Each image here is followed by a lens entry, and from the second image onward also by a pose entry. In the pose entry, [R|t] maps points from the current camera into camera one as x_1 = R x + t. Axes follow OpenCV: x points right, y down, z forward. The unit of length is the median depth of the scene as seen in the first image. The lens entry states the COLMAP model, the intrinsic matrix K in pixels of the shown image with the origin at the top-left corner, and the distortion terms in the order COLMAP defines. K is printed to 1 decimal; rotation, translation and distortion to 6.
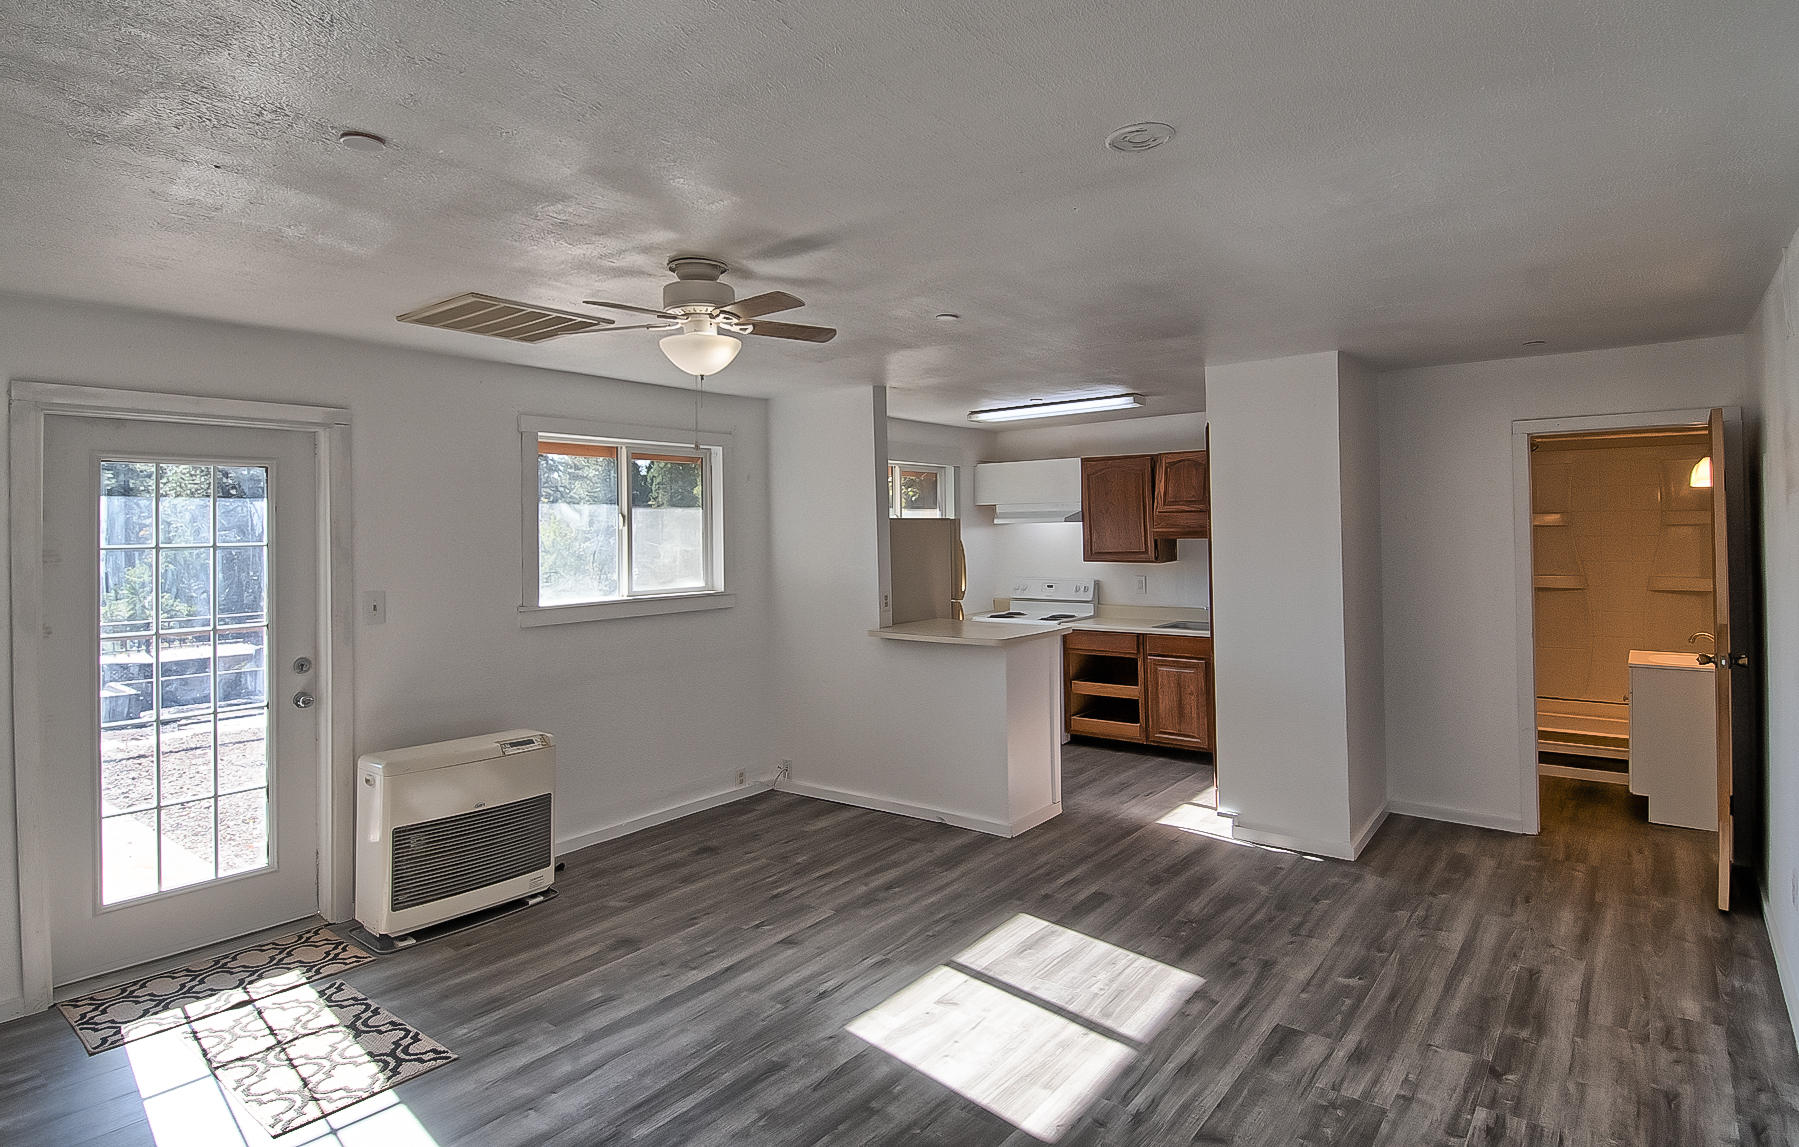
lens RADIAL K [[939.9, 0, 907.8], [0, 939.9, 523.7], [0, 0, 1]] dist [0.036868, -0.037118]
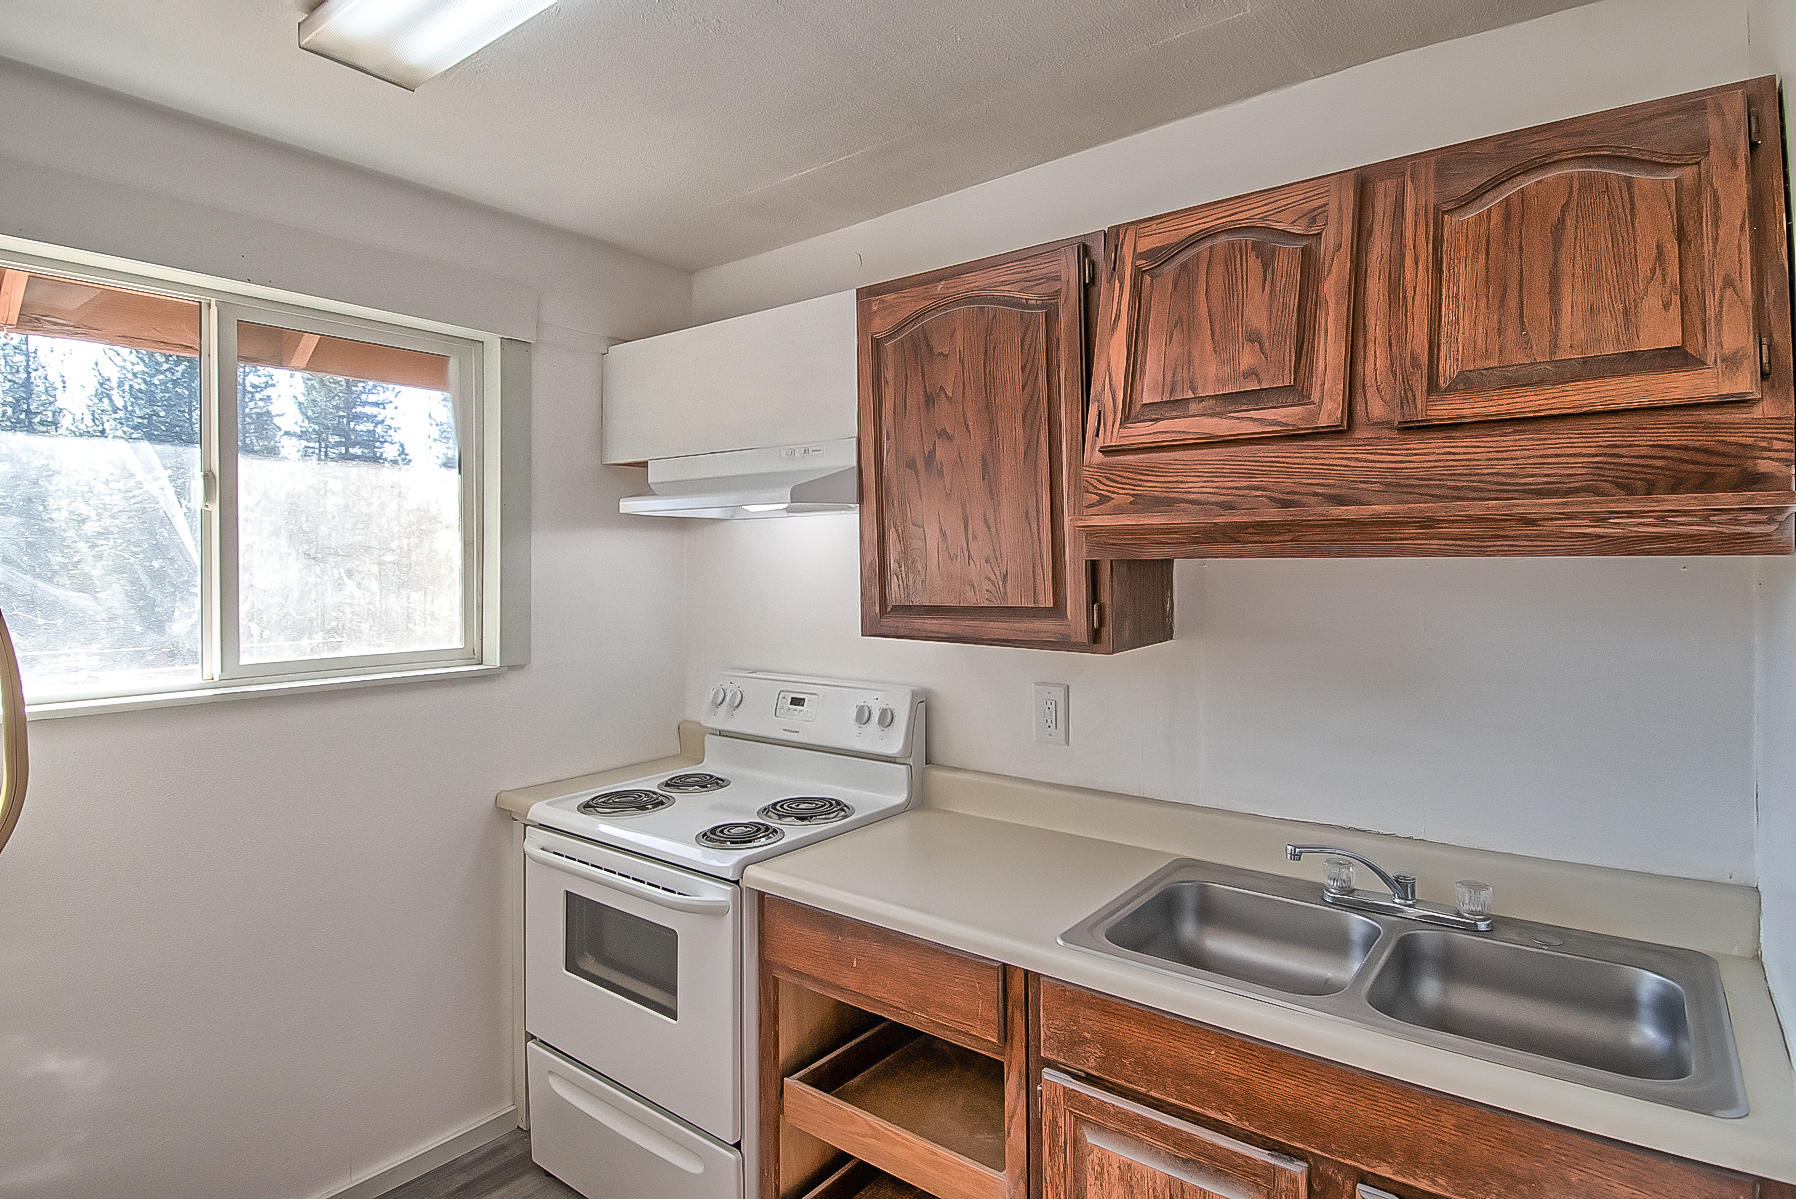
lens RADIAL K [[946.3, 0, 891.7], [0, 946.3, 566.4], [0, 0, 1]] dist [0.044968, -0.043410]
pose [[0.999940, 0.010949, 0.000347, 0.373800], [-0.010951, 0.999932, 0.003886, 0.031232], [-0.000304, -0.003890, 0.999992, 1.329219]]
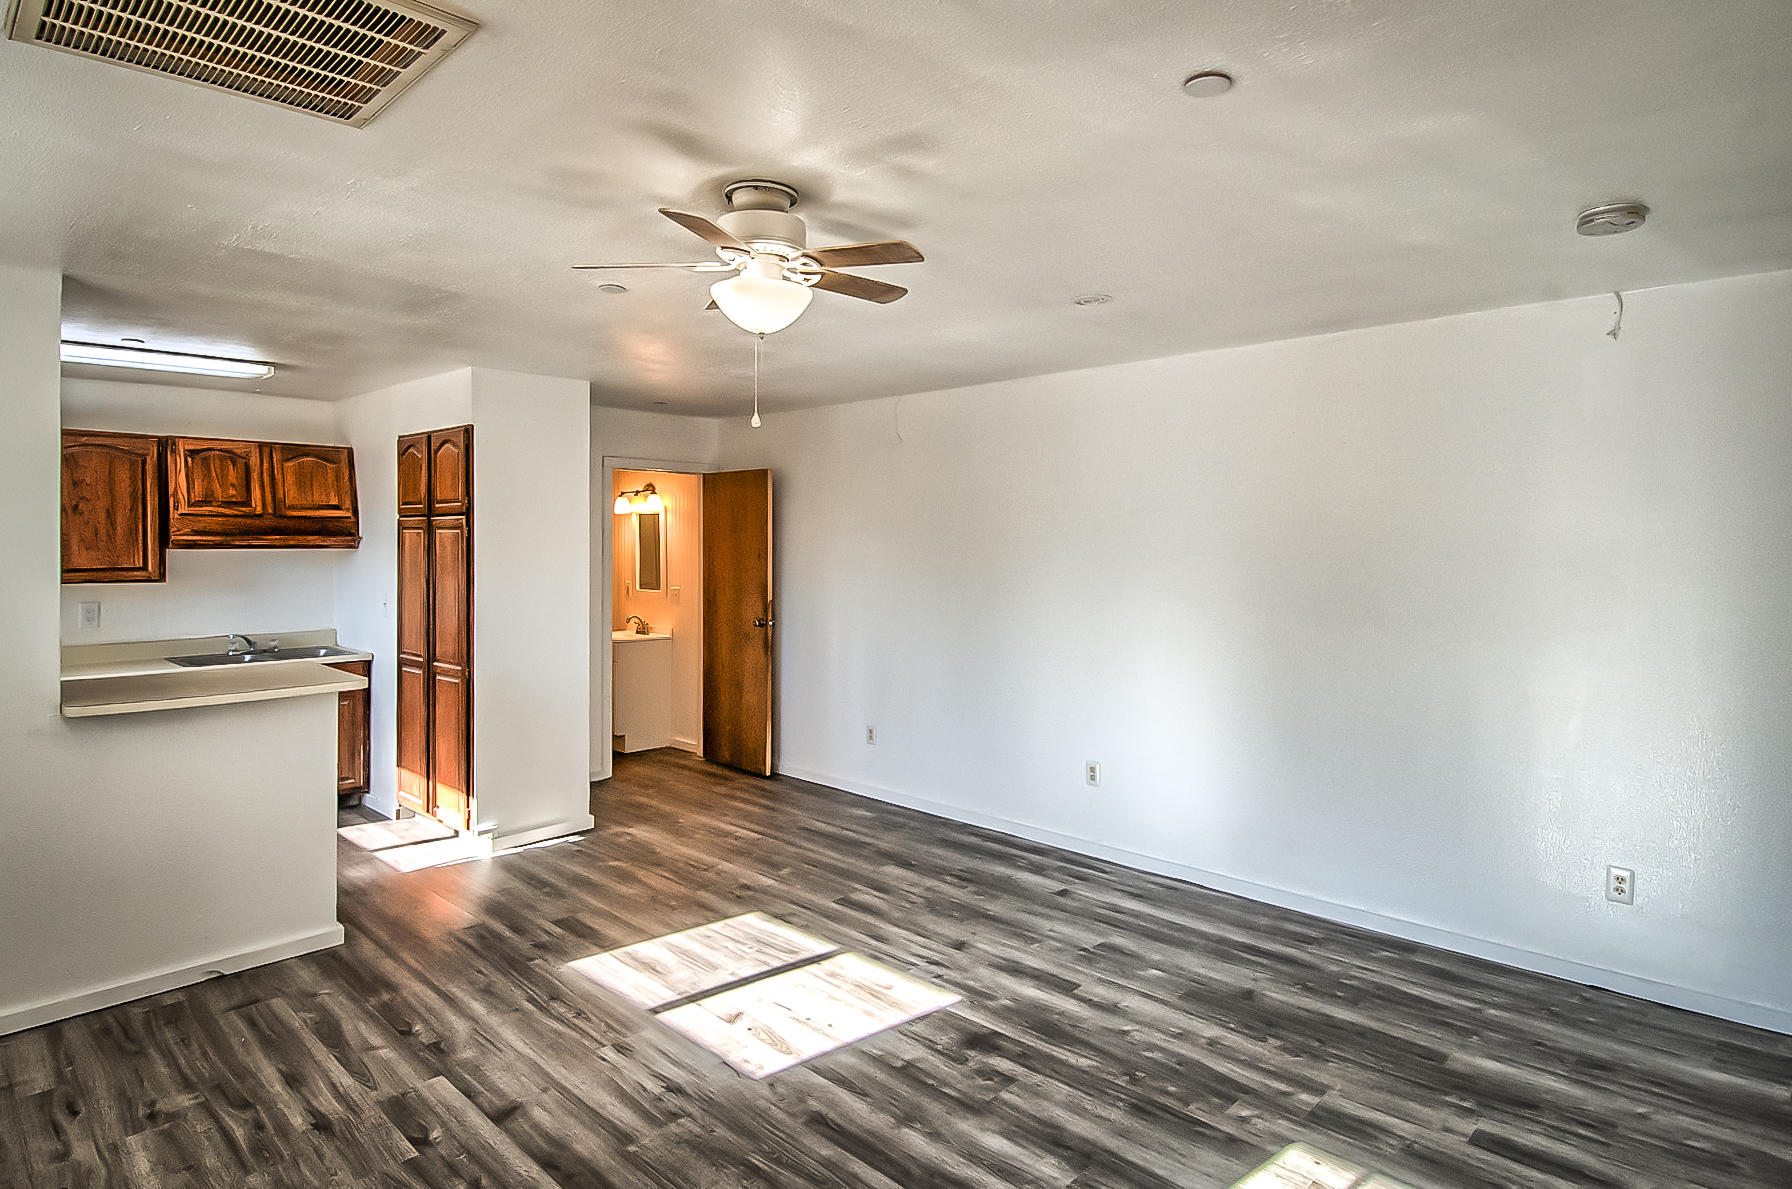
lens RADIAL K [[965.1, 0, 882.2], [0, 965.1, 559.1], [0, 0, 1]] dist [0.047164, -0.045302]
pose [[0.114302, -0.005574, 0.993430, -0.788365], [-0.011233, 0.999913, 0.006903, 0.020933], [-0.993382, -0.011948, 0.114230, 0.624118]]
